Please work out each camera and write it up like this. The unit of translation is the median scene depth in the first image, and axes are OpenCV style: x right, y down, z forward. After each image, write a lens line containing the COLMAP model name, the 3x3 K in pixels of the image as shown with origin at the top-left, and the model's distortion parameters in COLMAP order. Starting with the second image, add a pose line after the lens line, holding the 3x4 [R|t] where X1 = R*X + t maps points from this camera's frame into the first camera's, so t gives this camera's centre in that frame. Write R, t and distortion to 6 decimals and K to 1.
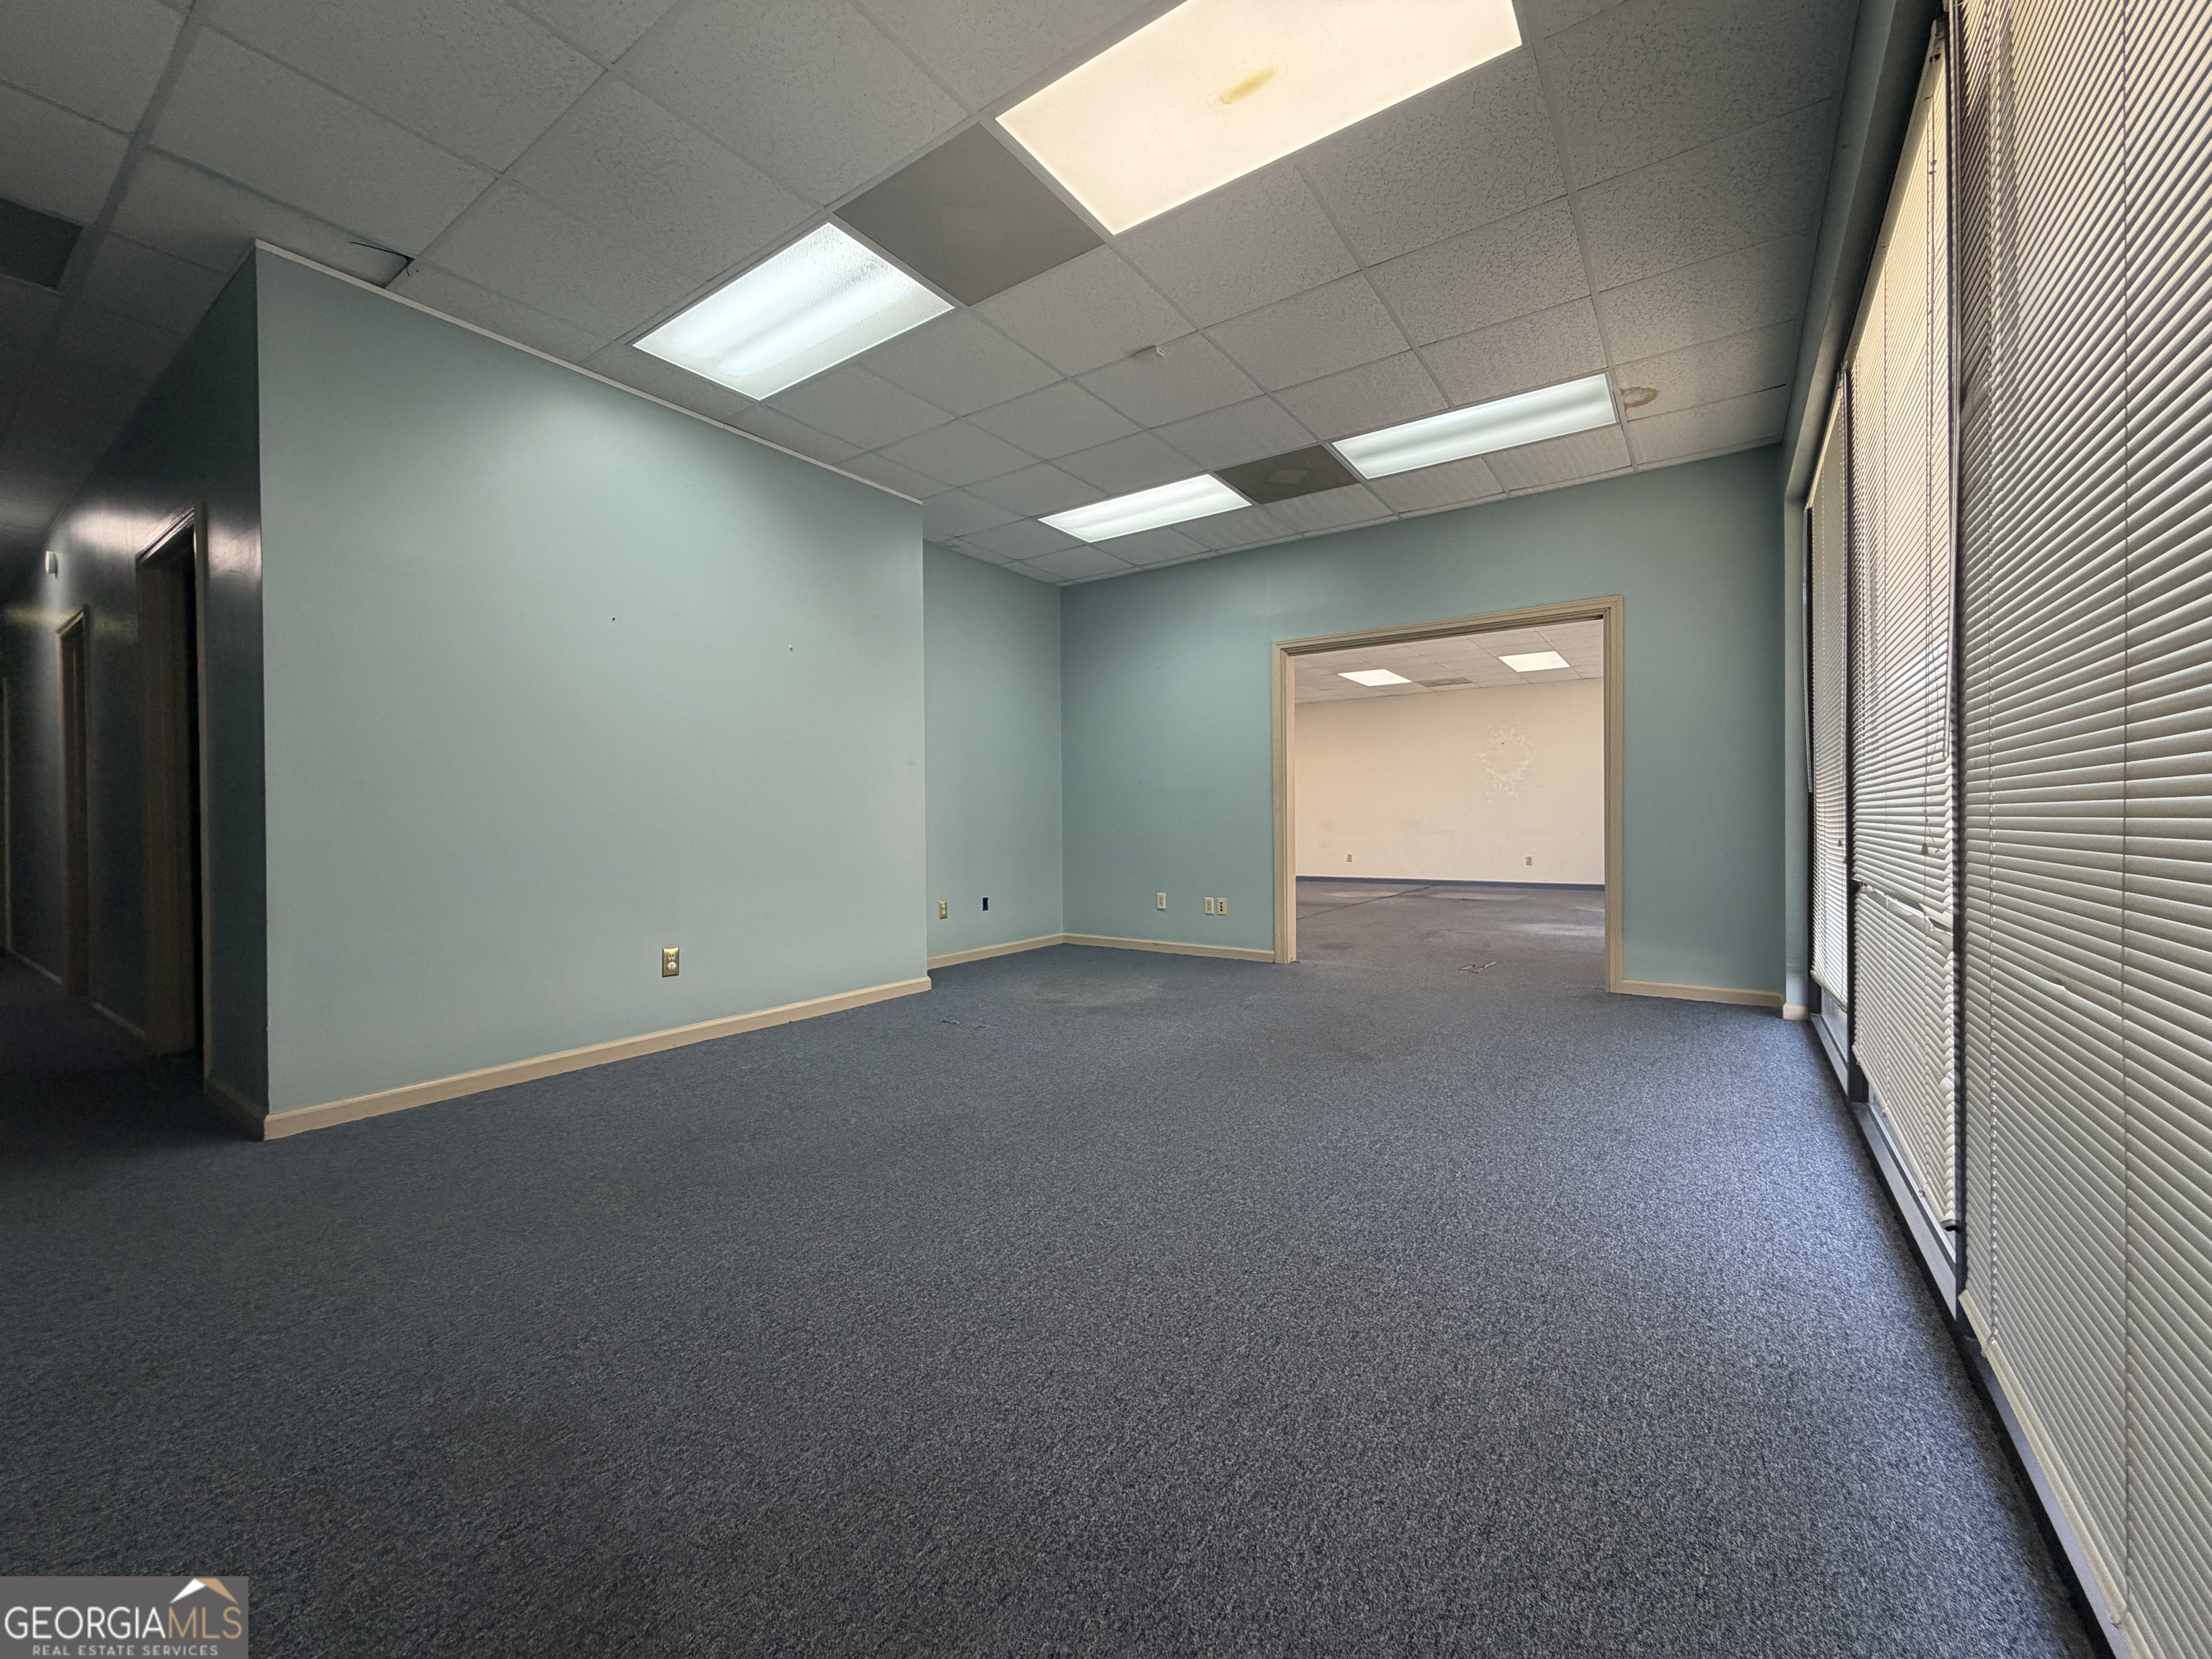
lens RADIAL K [[881.2, 0, 1100.1], [0, 881.2, 825.3], [0, 0, 1]] dist [0.000149, 0.000311]
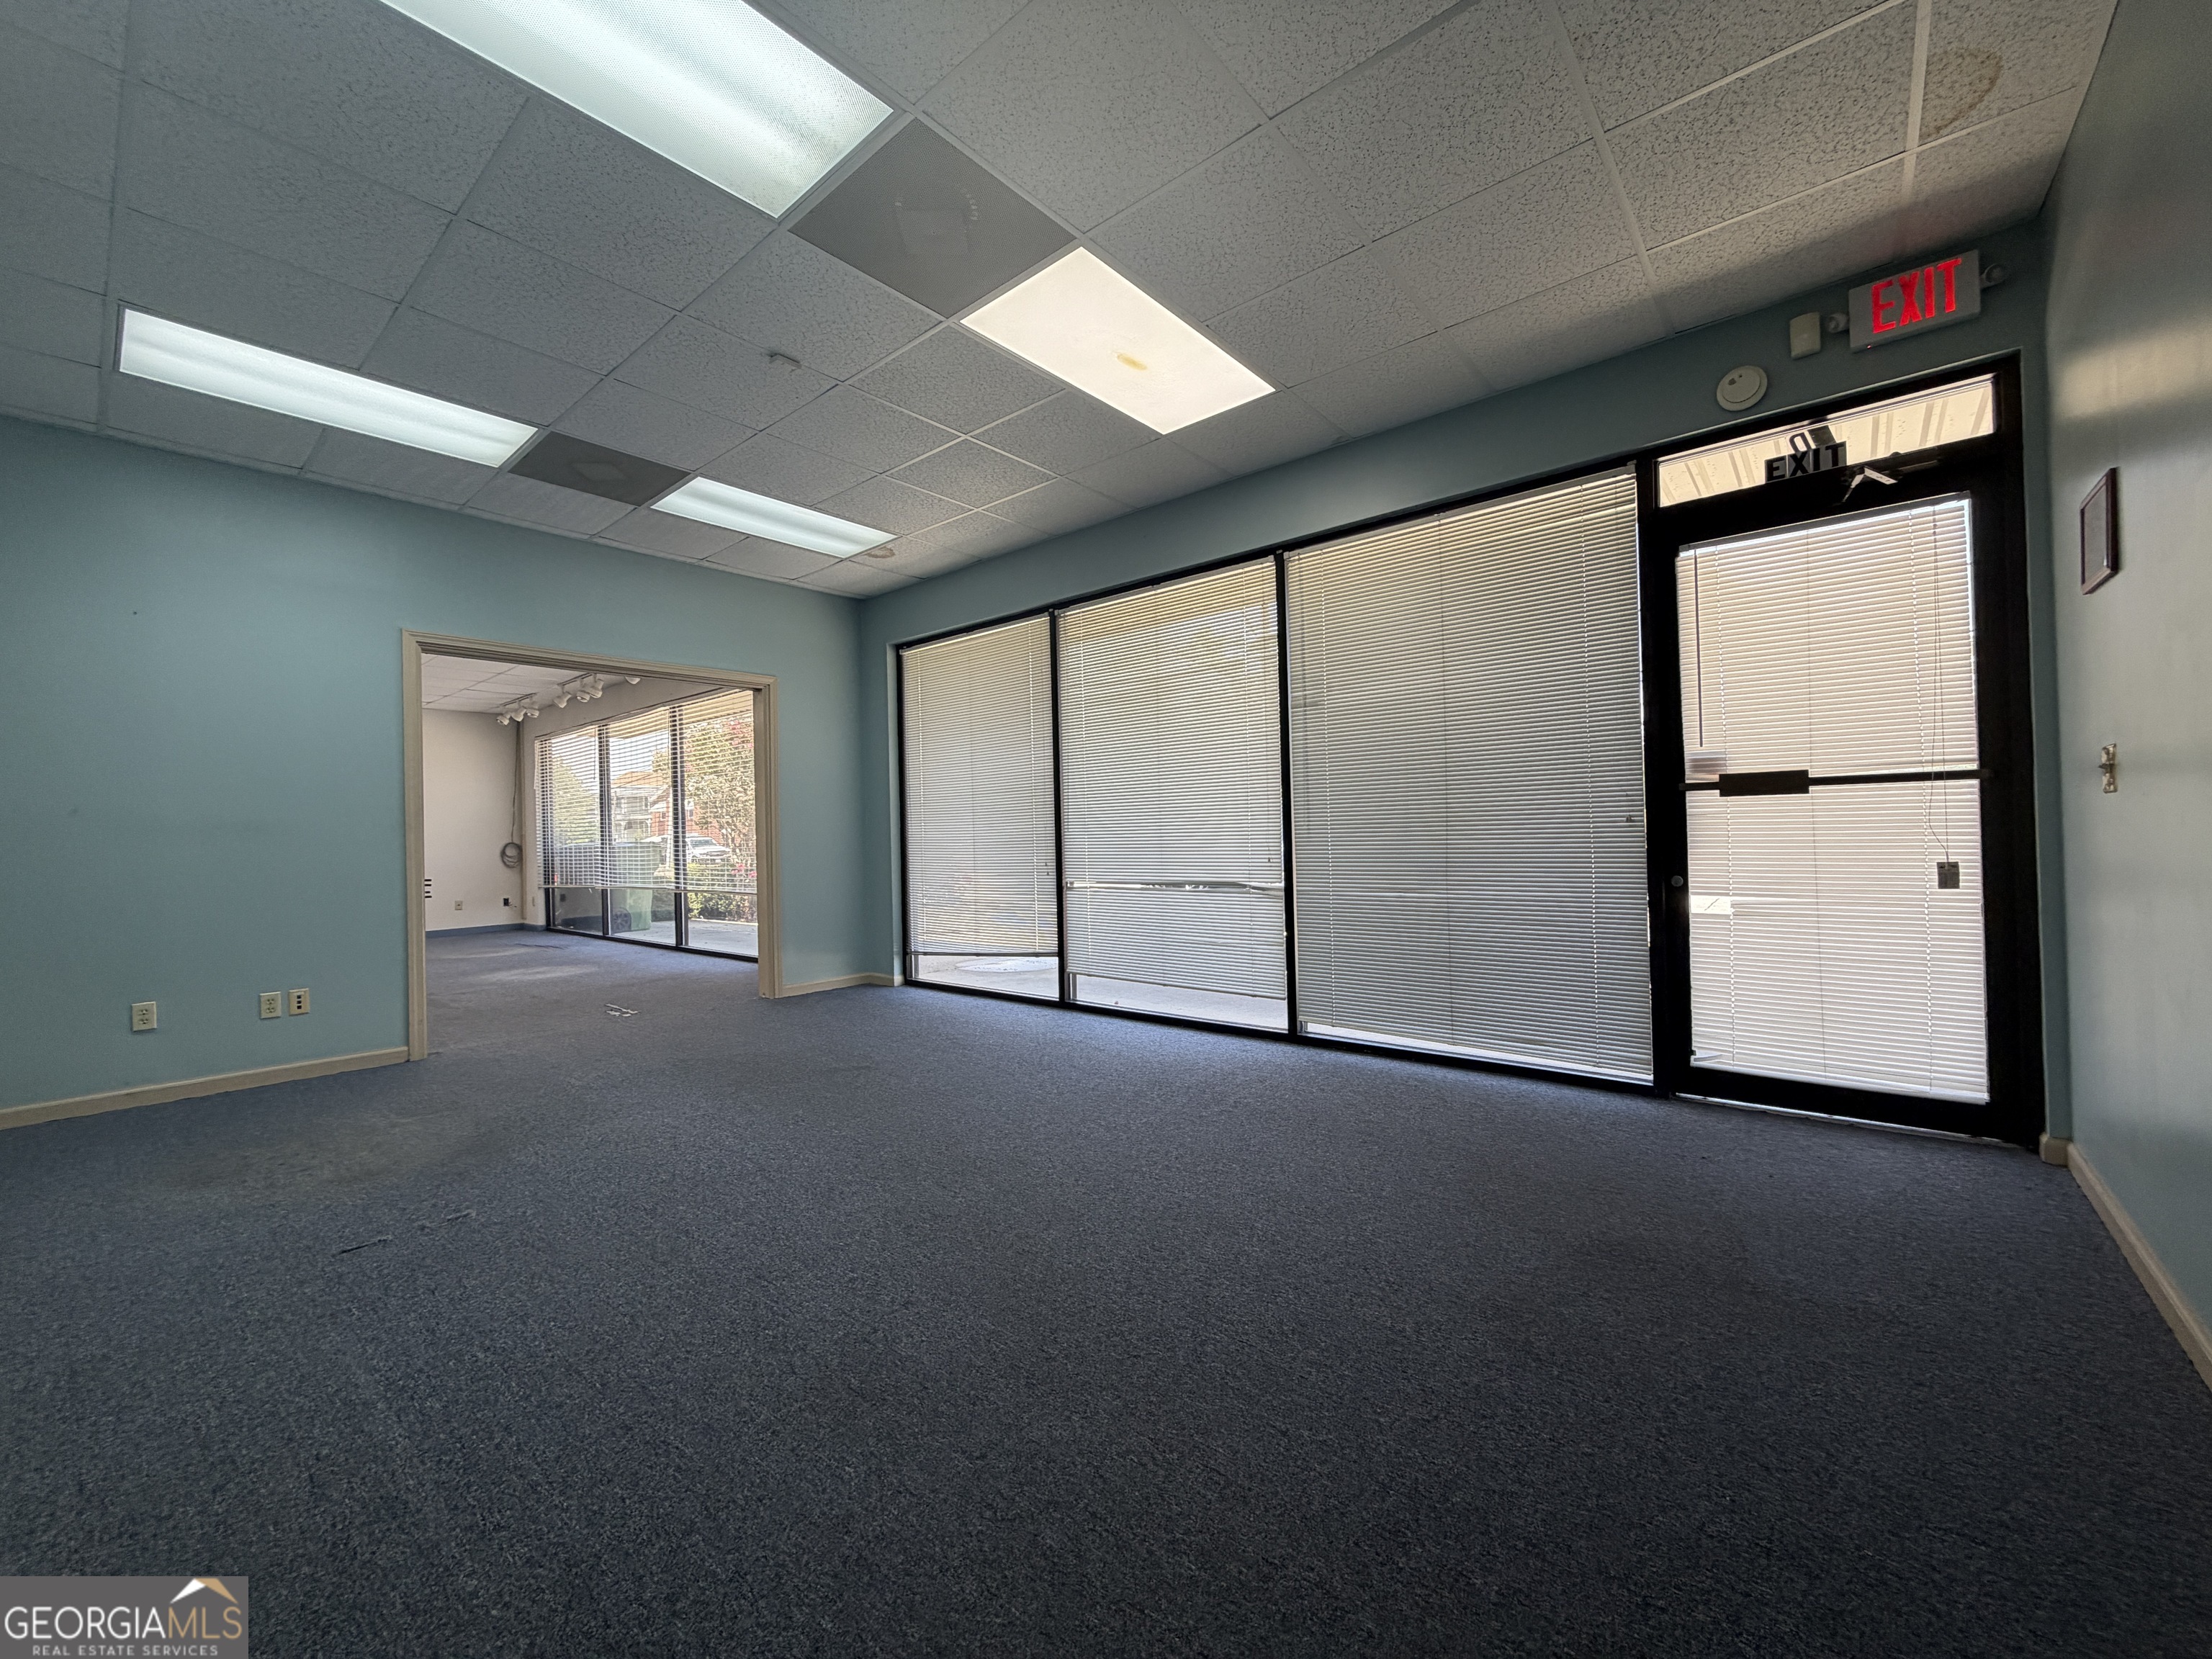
lens RADIAL K [[881.2, 0, 1100.1], [0, 881.2, 825.3], [0, 0, 1]] dist [0.000149, 0.000311]
pose [[0.101147, 0.017175, 0.994723, -0.603221], [0.028565, 0.999389, -0.020160, -0.012912], [-0.994461, 0.030453, 0.100595, 0.428899]]
